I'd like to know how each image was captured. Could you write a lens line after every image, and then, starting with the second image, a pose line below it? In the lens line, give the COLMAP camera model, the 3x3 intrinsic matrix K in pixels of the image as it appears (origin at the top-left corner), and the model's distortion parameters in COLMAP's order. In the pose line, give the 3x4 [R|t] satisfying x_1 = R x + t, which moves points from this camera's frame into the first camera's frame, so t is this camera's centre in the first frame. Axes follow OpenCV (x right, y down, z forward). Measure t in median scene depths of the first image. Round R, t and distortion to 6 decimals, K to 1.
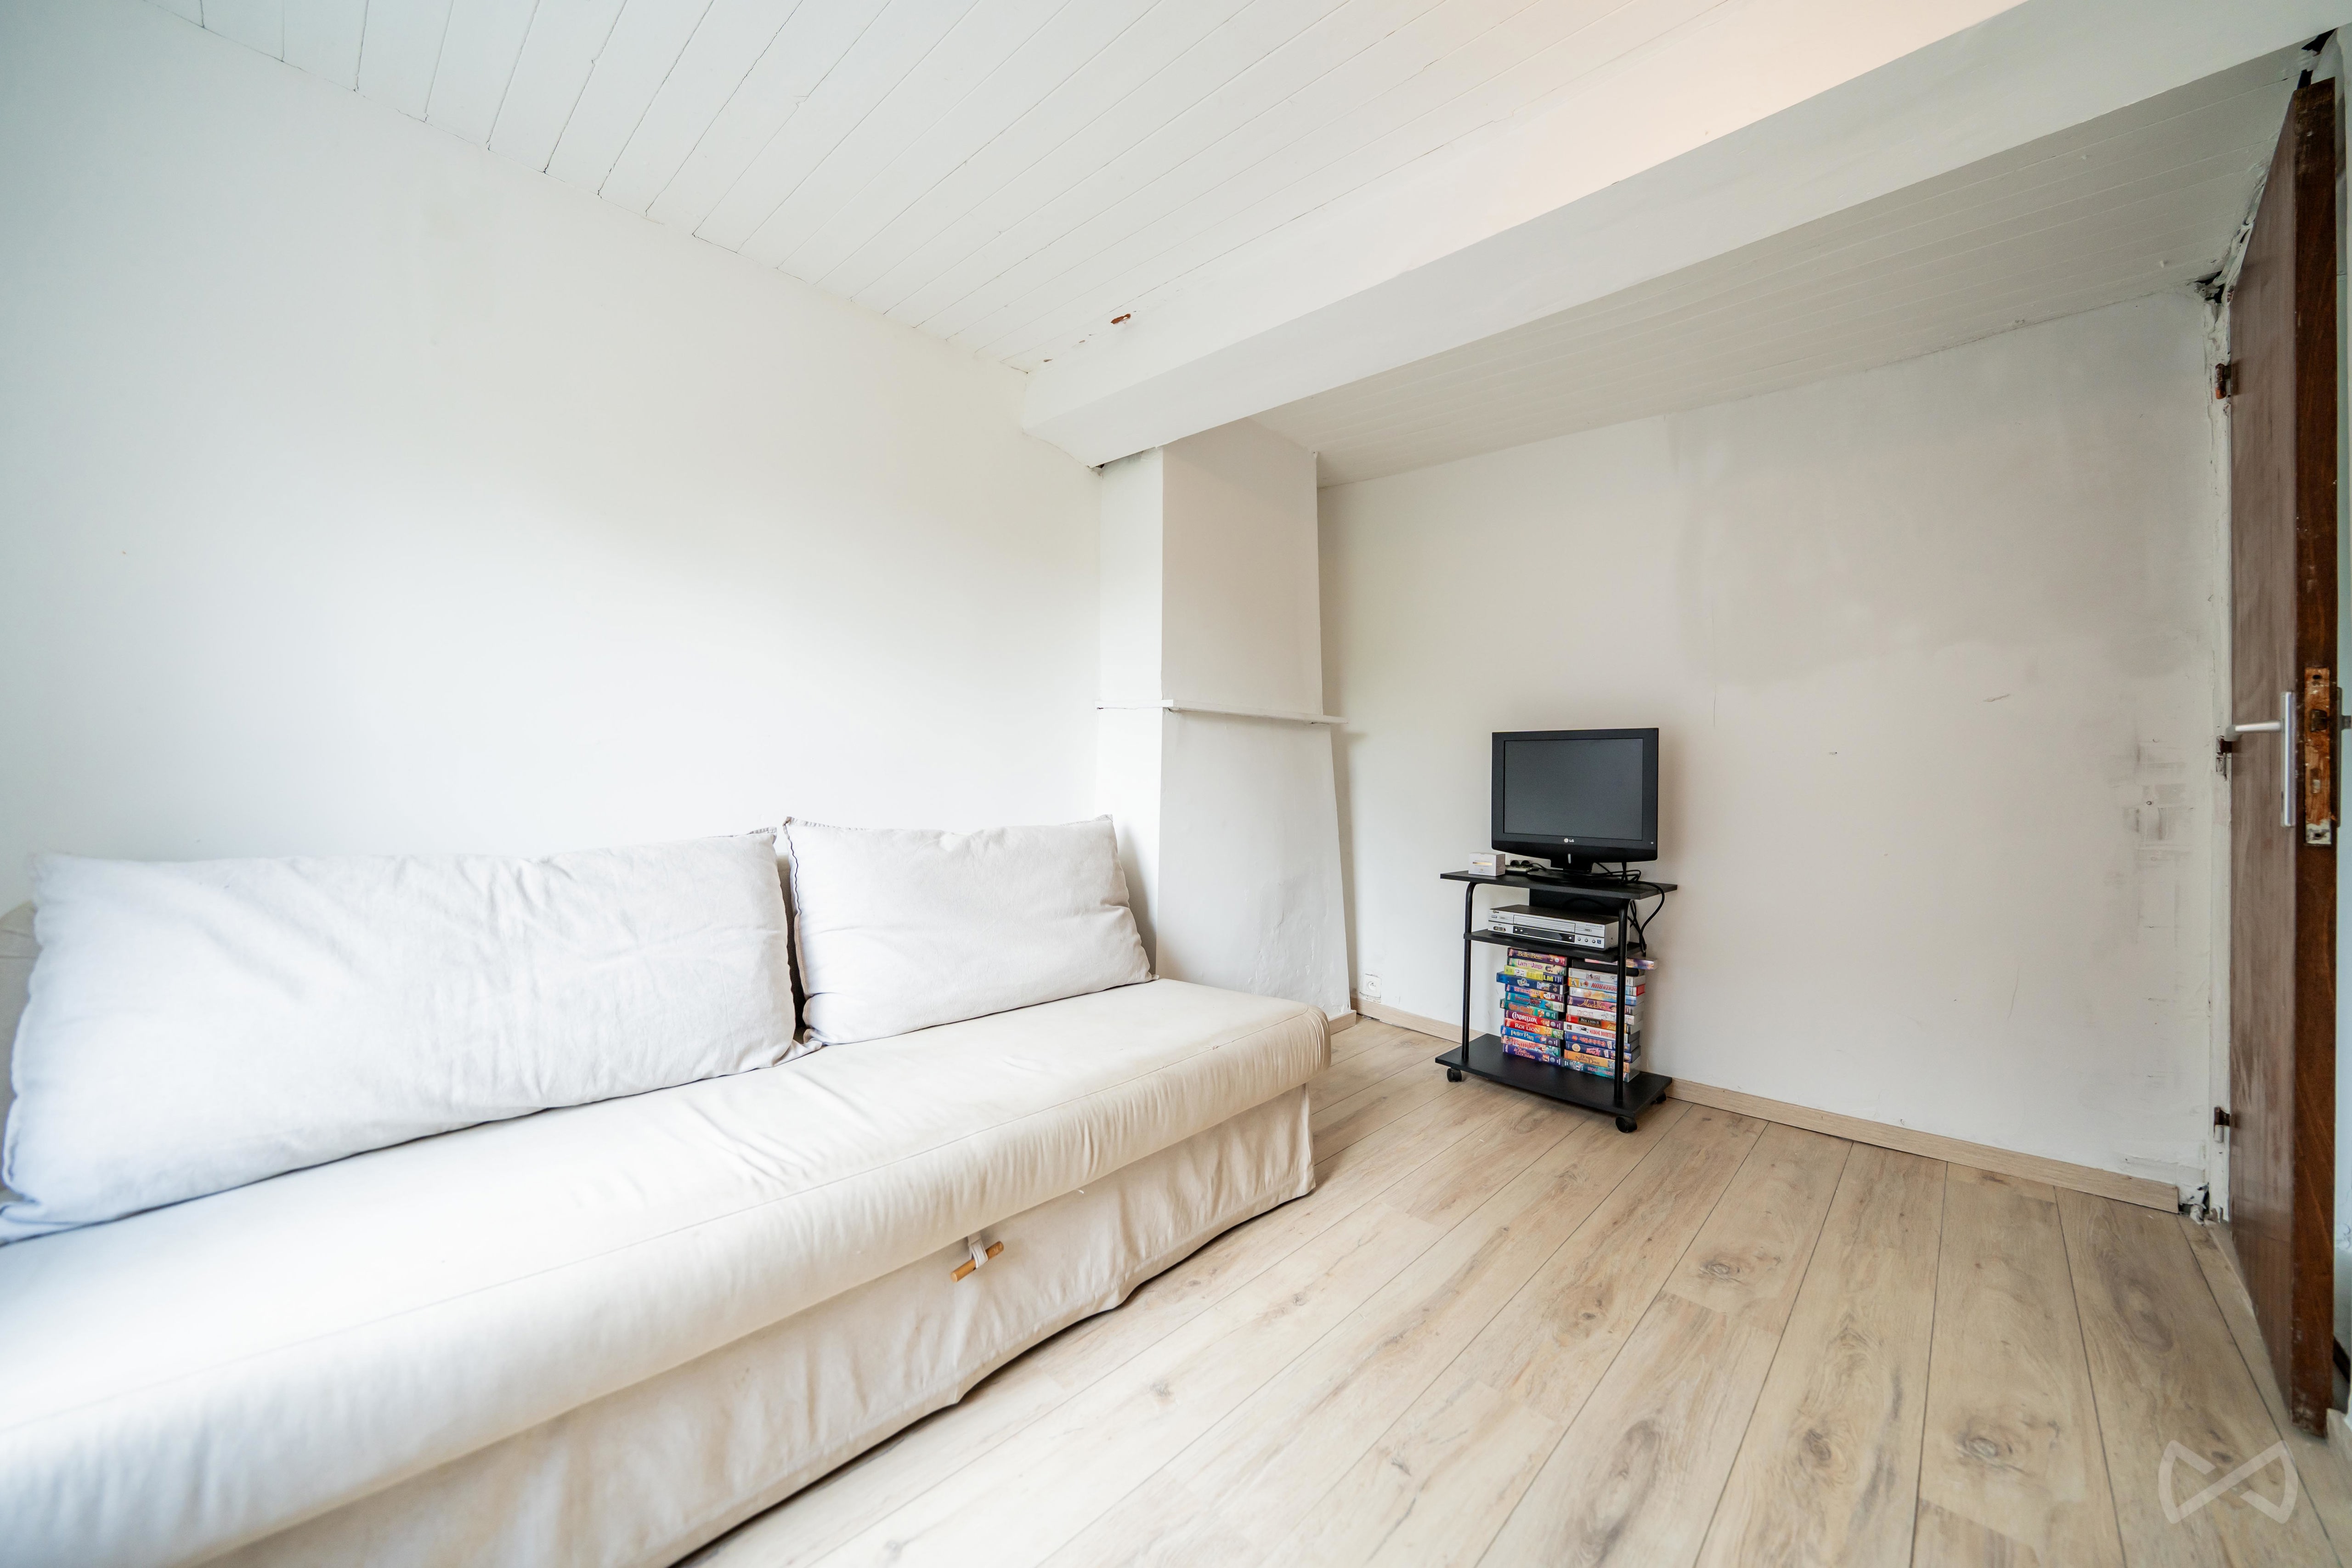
lens RADIAL K [[818.6, 0, 1182.9], [0, 818.6, 781.0], [0, 0, 1]] dist [-0.001841, -0.000427]
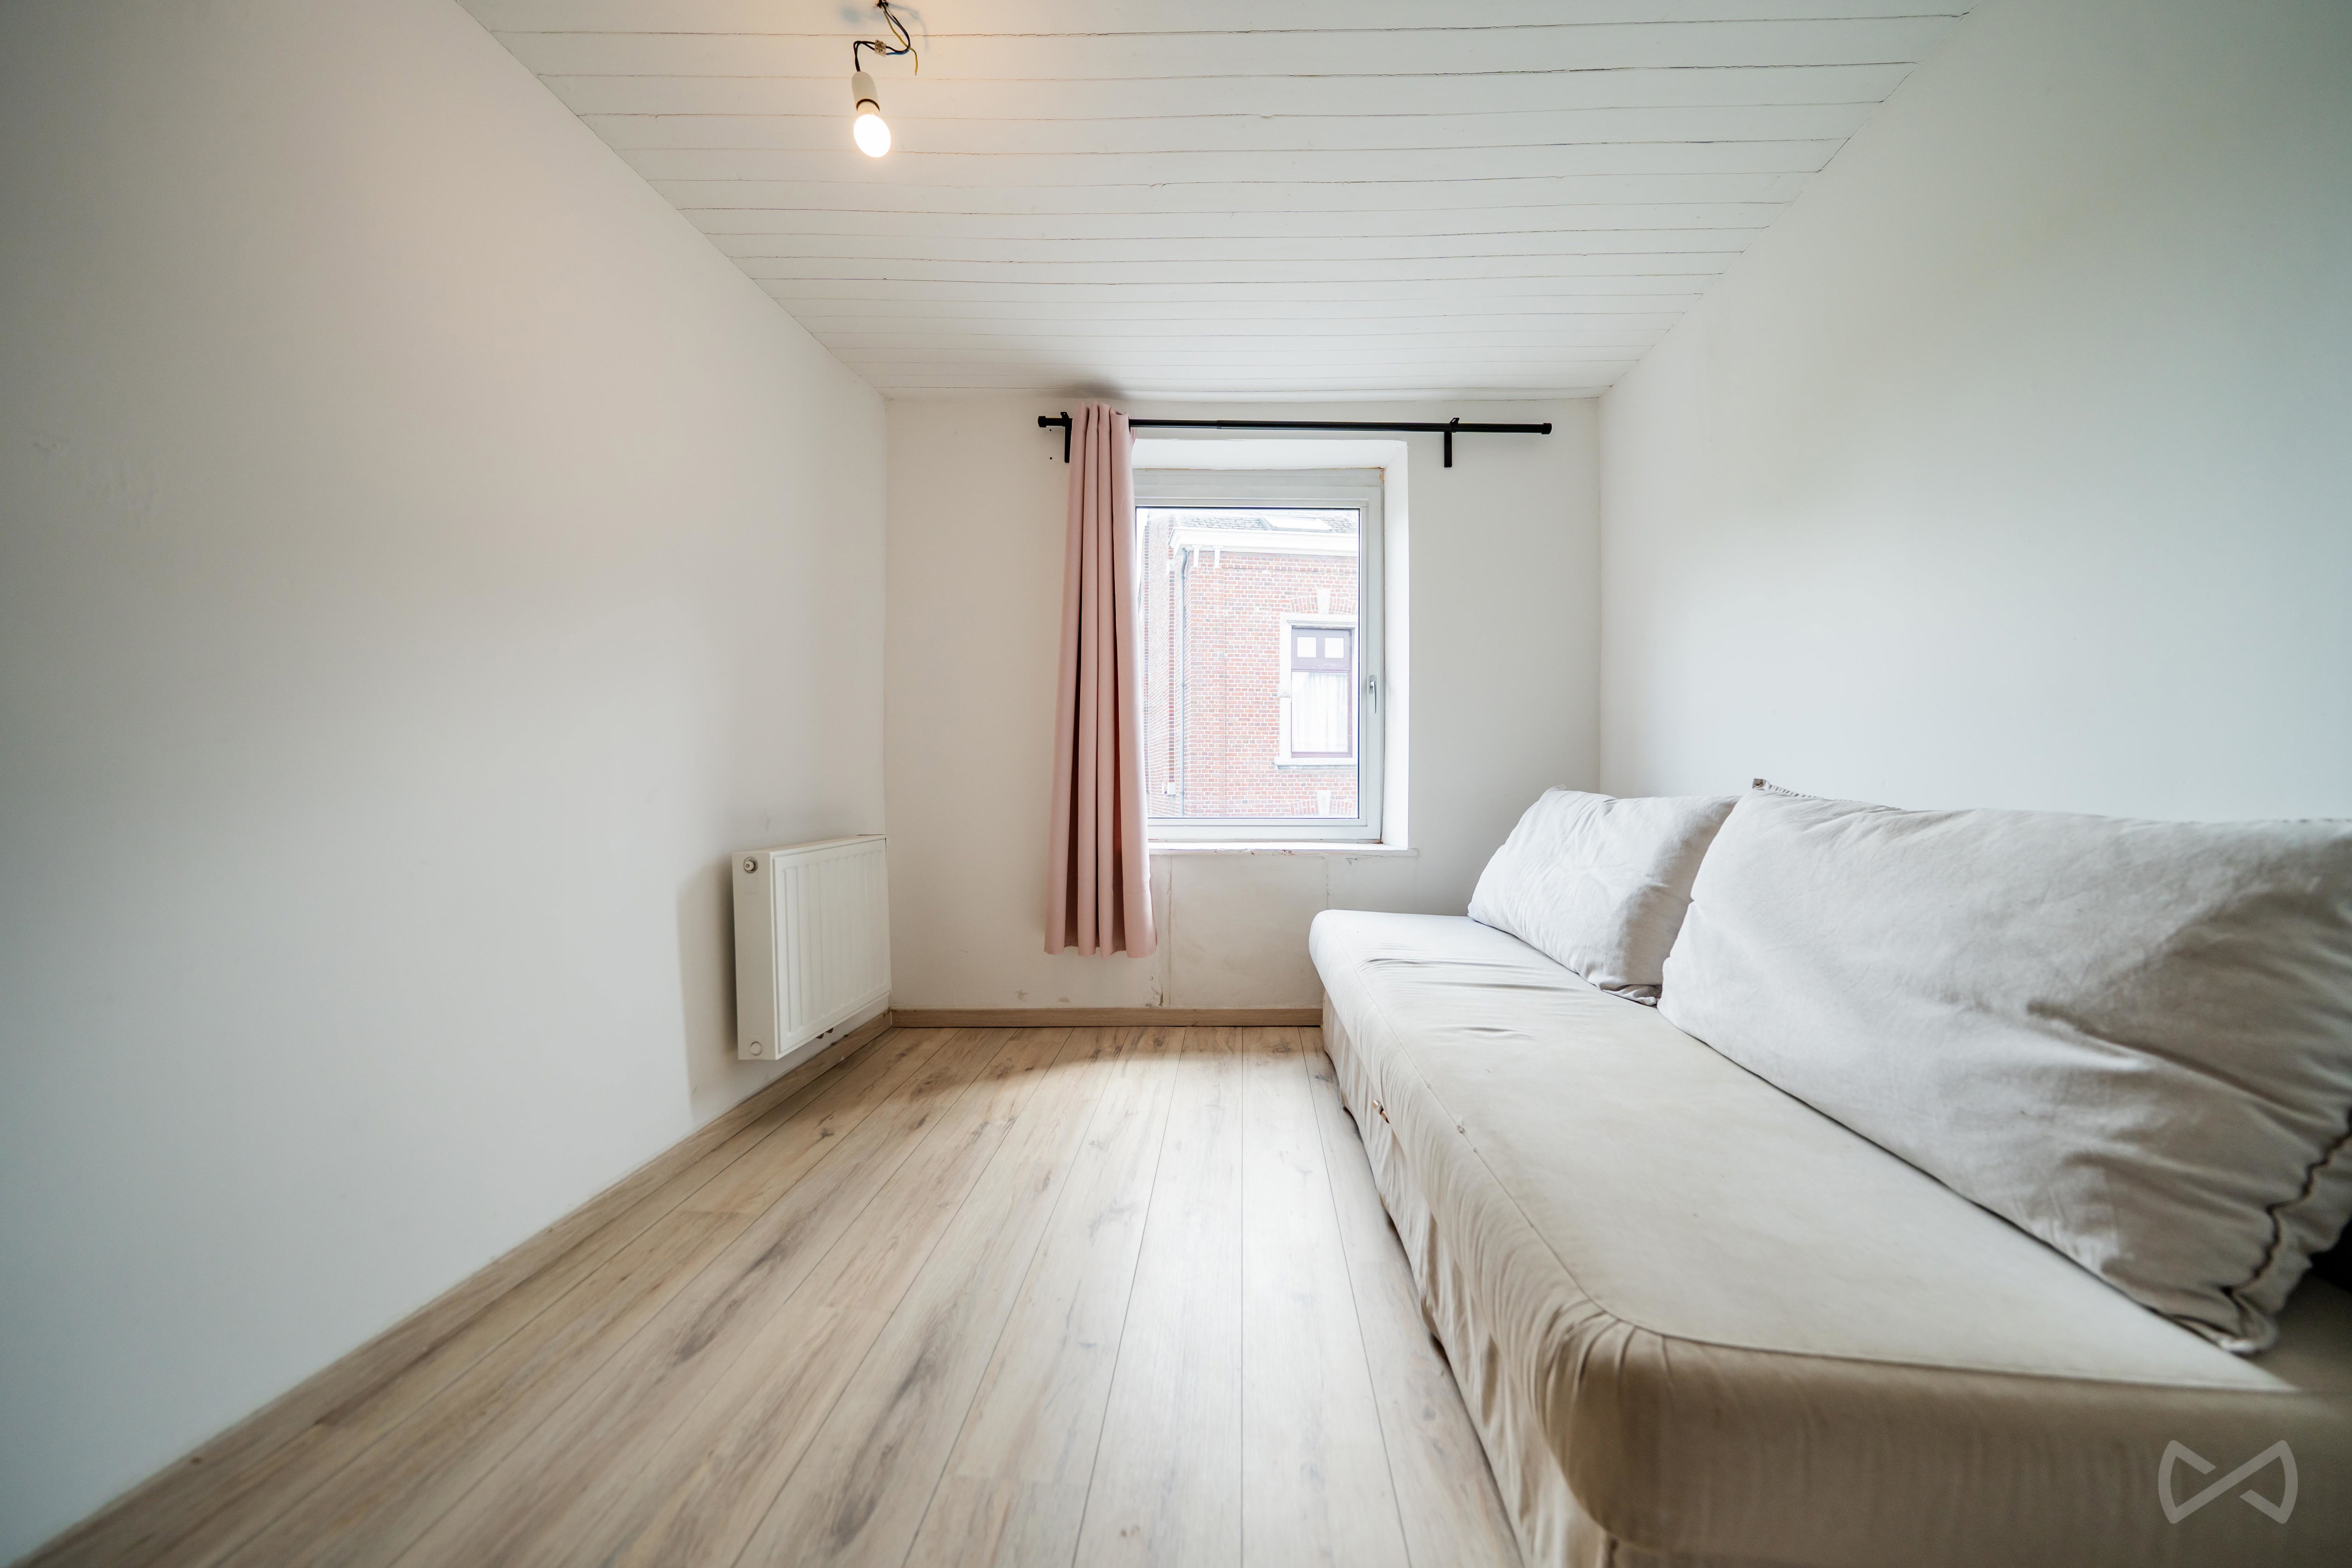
lens RADIAL K [[818.6, 0, 1182.9], [0, 818.6, 781.0], [0, 0, 1]] dist [-0.001841, -0.000427]
pose [[-0.764249, -0.003591, -0.644911, 0.805844], [-0.008024, 0.999960, 0.003941, 0.066222], [0.644871, 0.008187, -0.764247, 1.751061]]
